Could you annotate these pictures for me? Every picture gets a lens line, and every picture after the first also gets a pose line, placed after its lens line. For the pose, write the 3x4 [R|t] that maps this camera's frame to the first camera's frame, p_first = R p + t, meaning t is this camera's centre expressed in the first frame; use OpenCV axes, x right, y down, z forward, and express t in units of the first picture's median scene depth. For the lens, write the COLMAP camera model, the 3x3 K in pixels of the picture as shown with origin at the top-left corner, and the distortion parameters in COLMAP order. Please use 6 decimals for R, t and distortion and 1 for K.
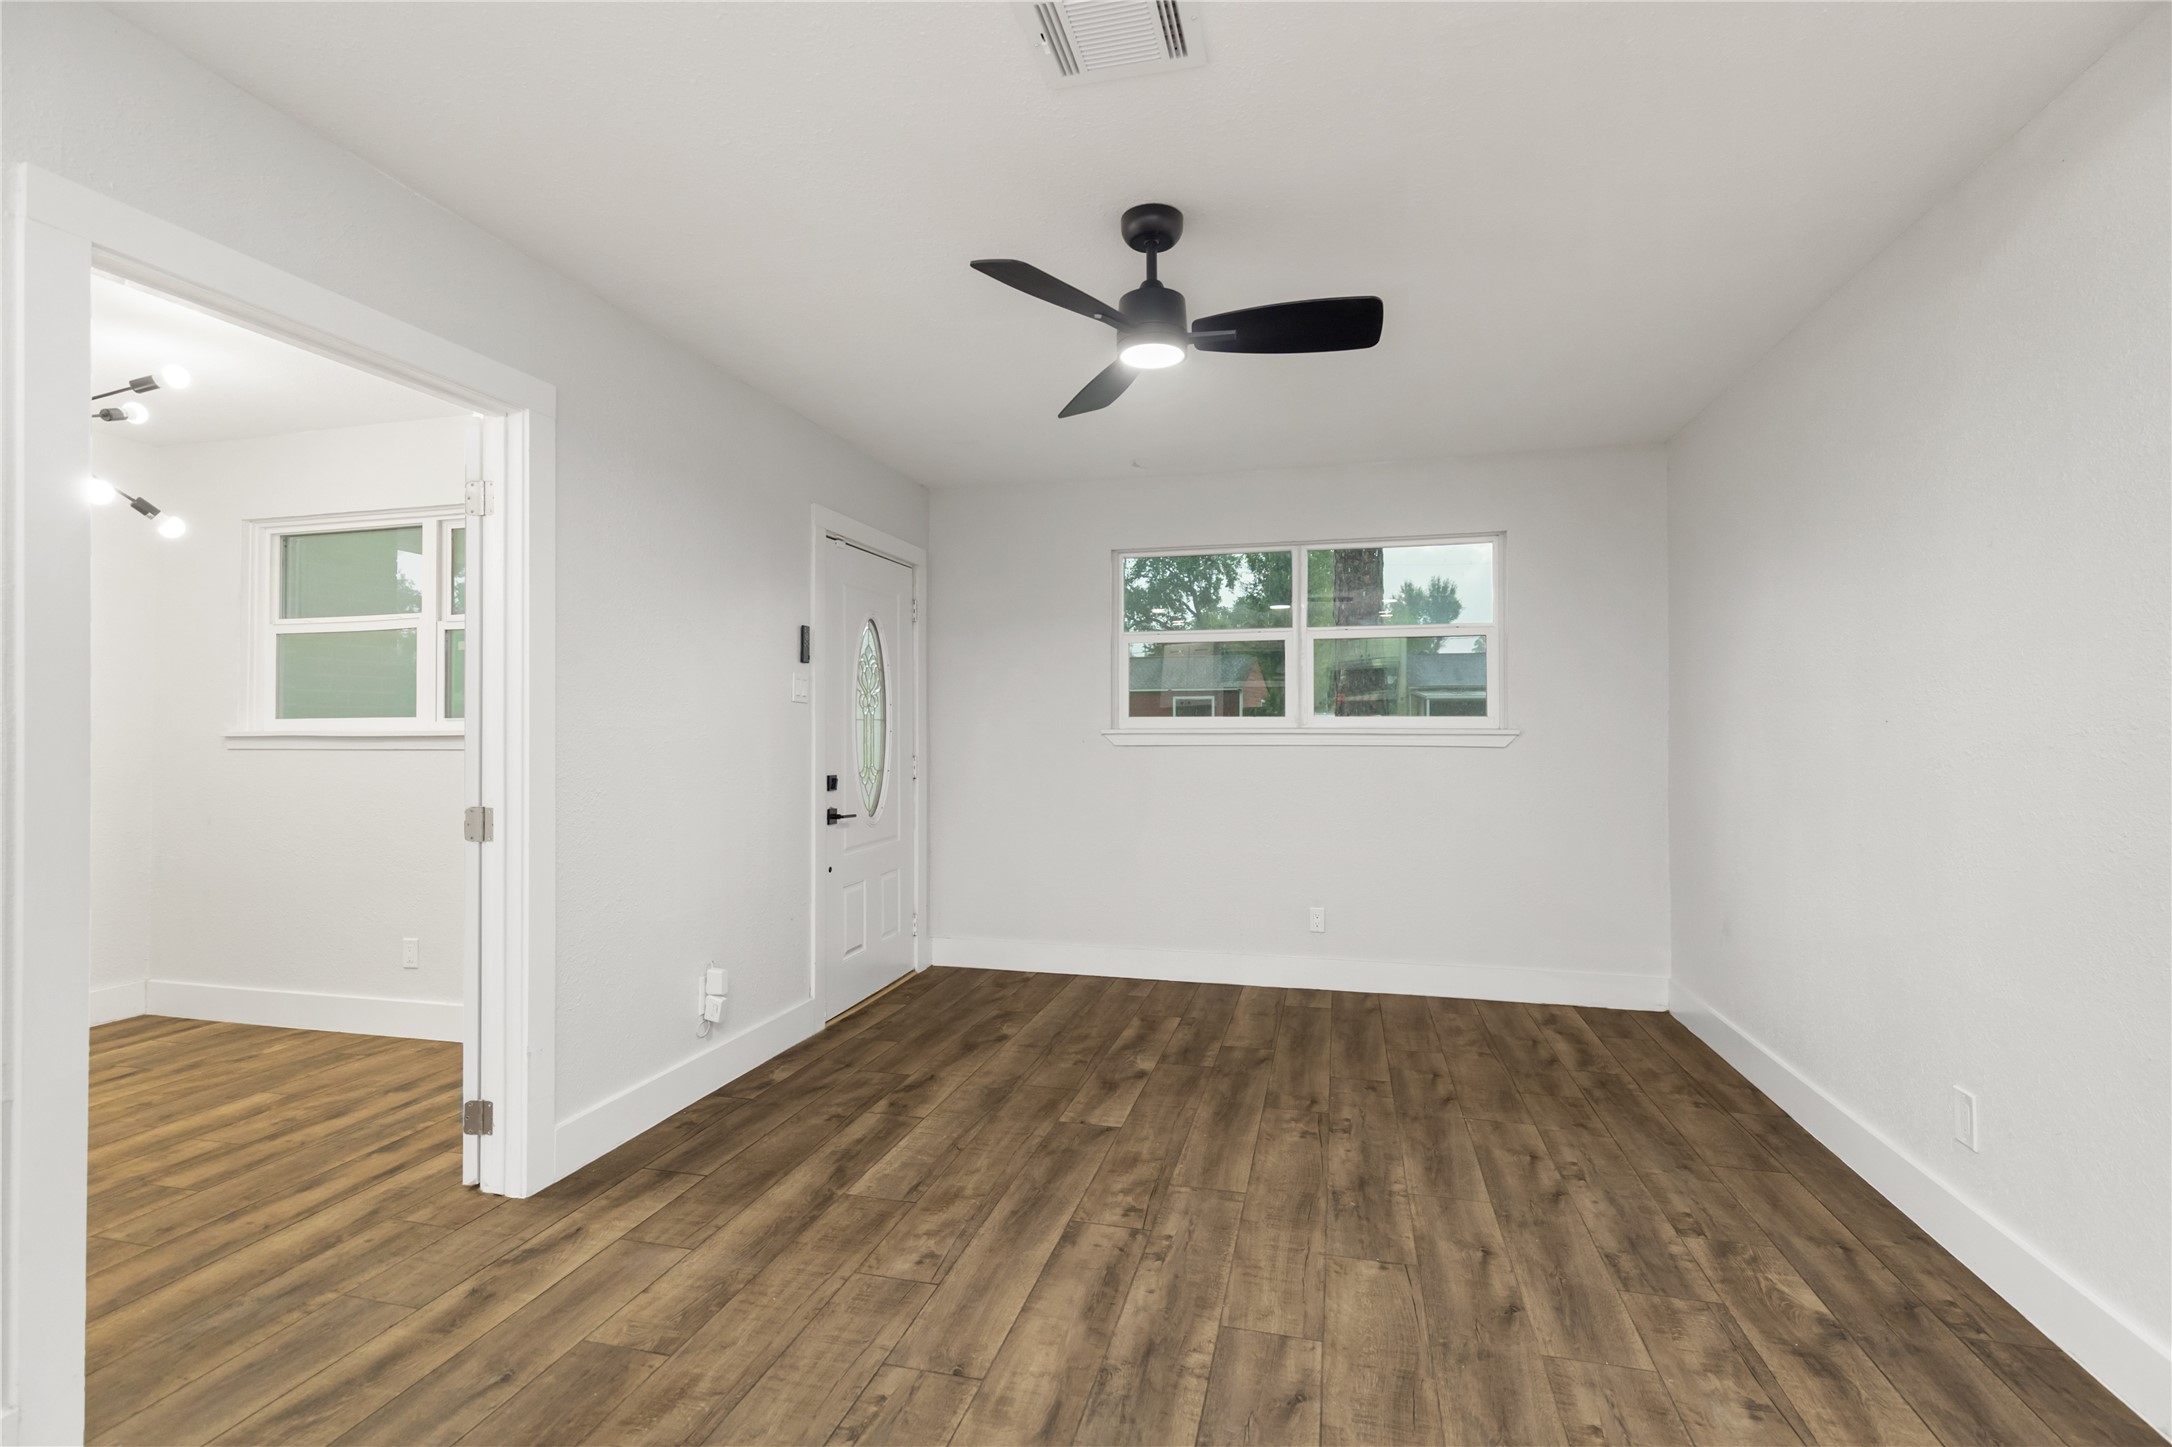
lens RADIAL K [[1004.1, 0, 1082.3], [0, 1004.1, 733.2], [0, 0, 1]] dist [0.000847, -0.000260]
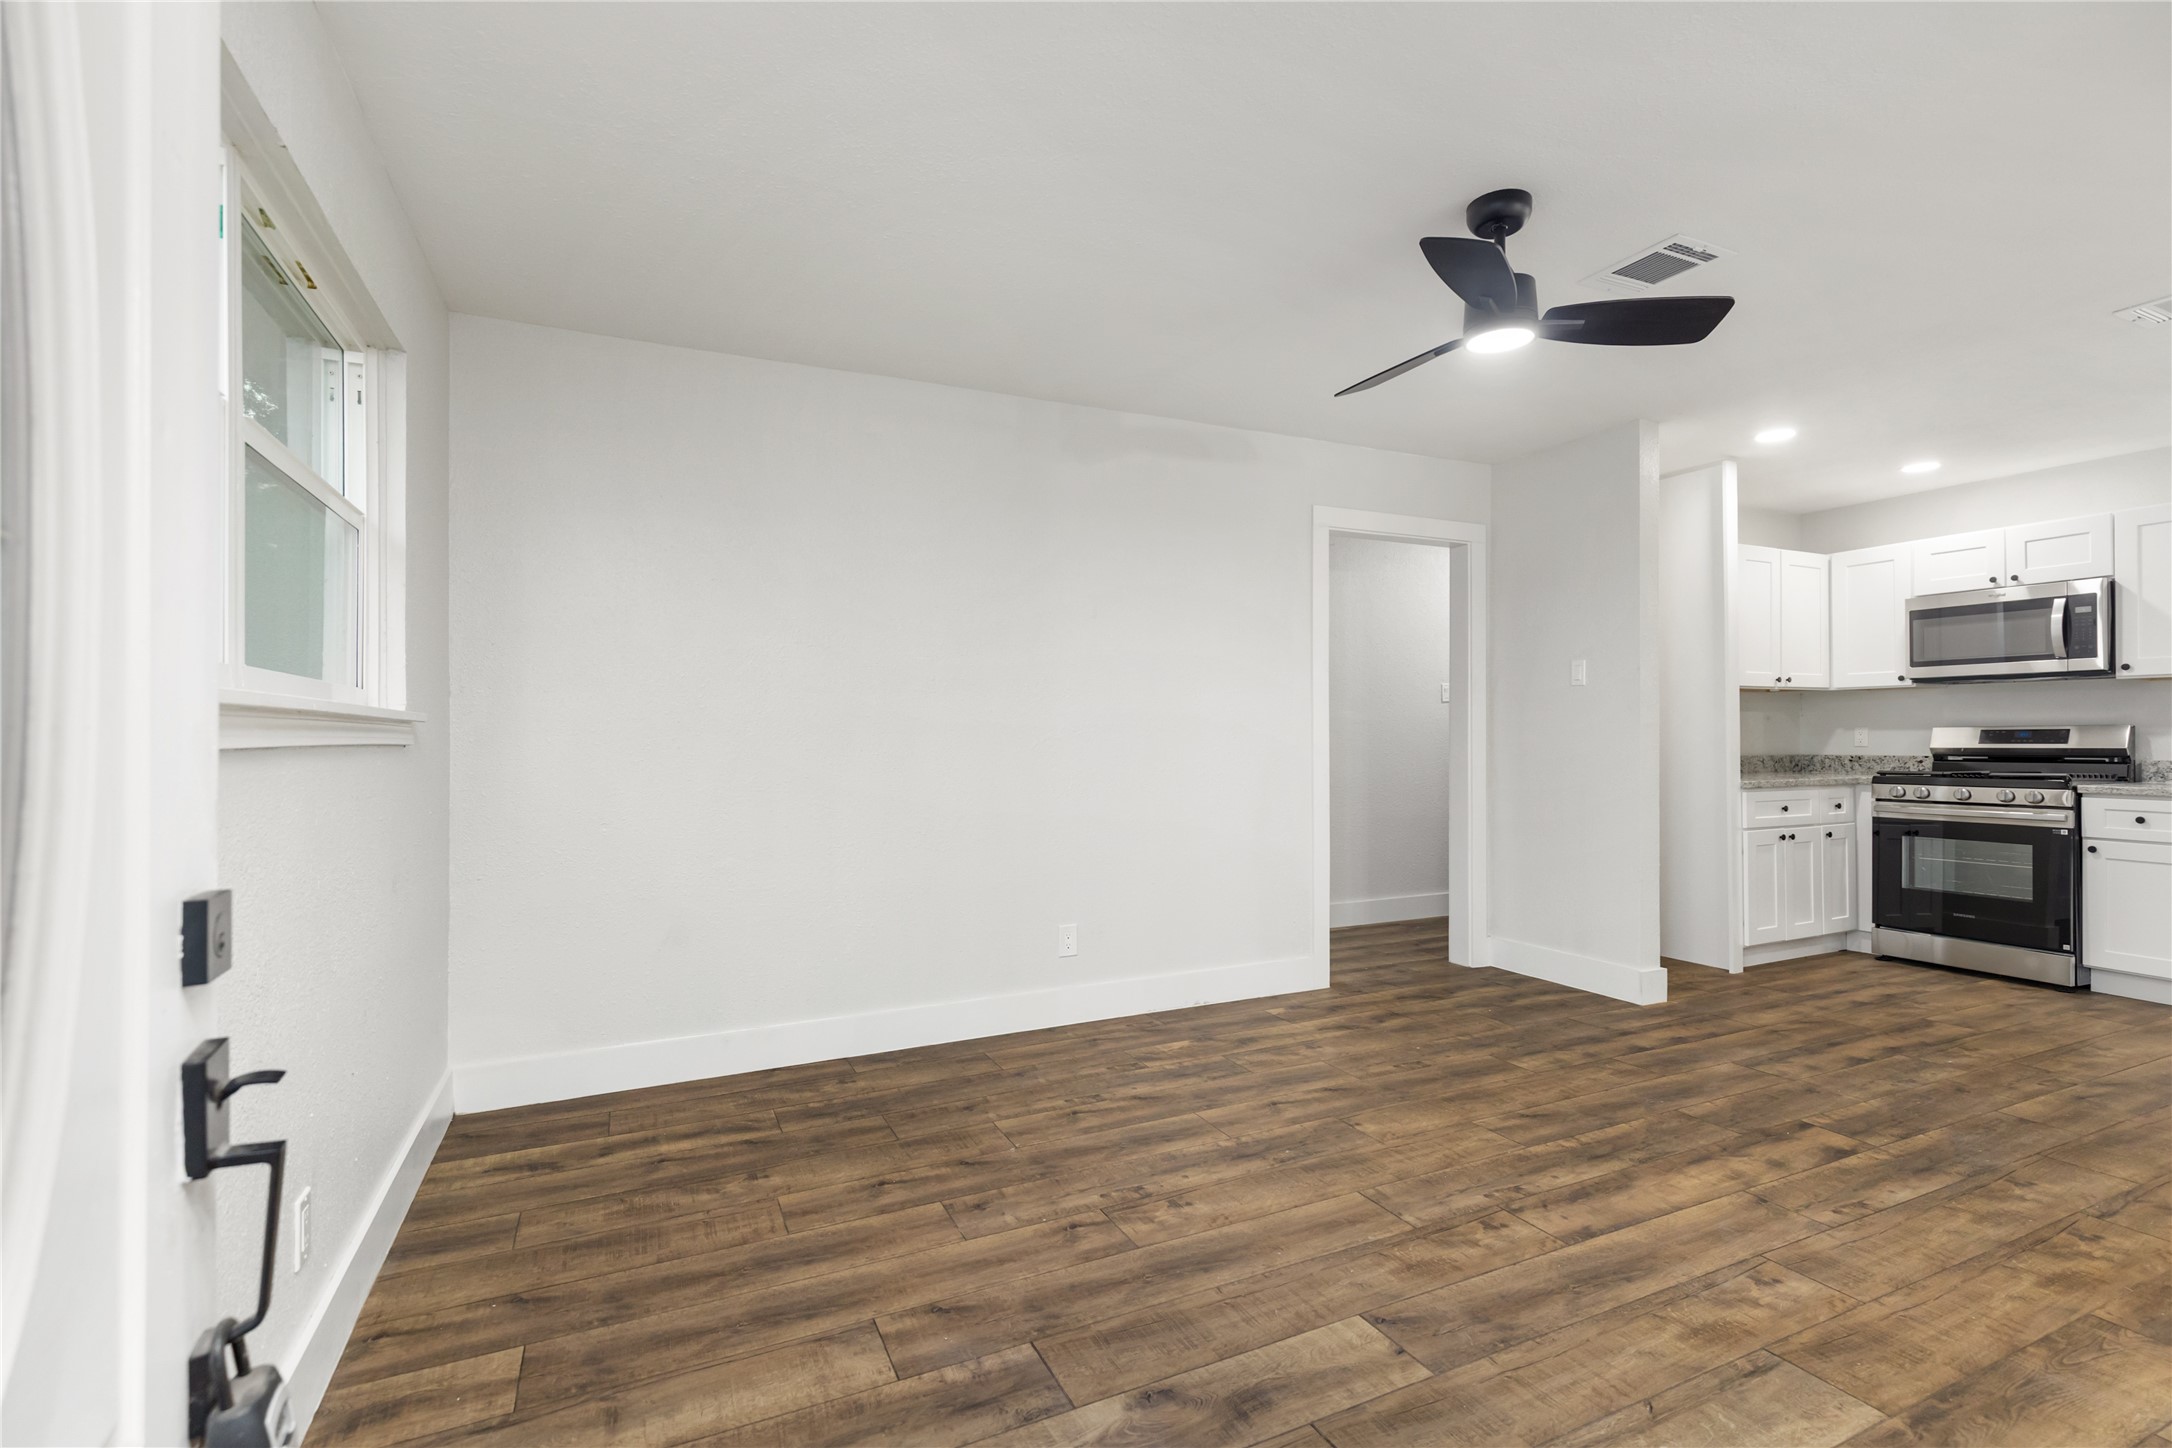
lens RADIAL K [[1004.1, 0, 1082.3], [0, 1004.1, 733.7], [0, 0, 1]] dist [0.000847, -0.000260]
pose [[-0.642384, 0.003803, 0.766374, -0.412067], [0.011776, 0.999919, 0.004909, 0.017017], [-0.766292, 0.012178, -0.642376, 1.856596]]
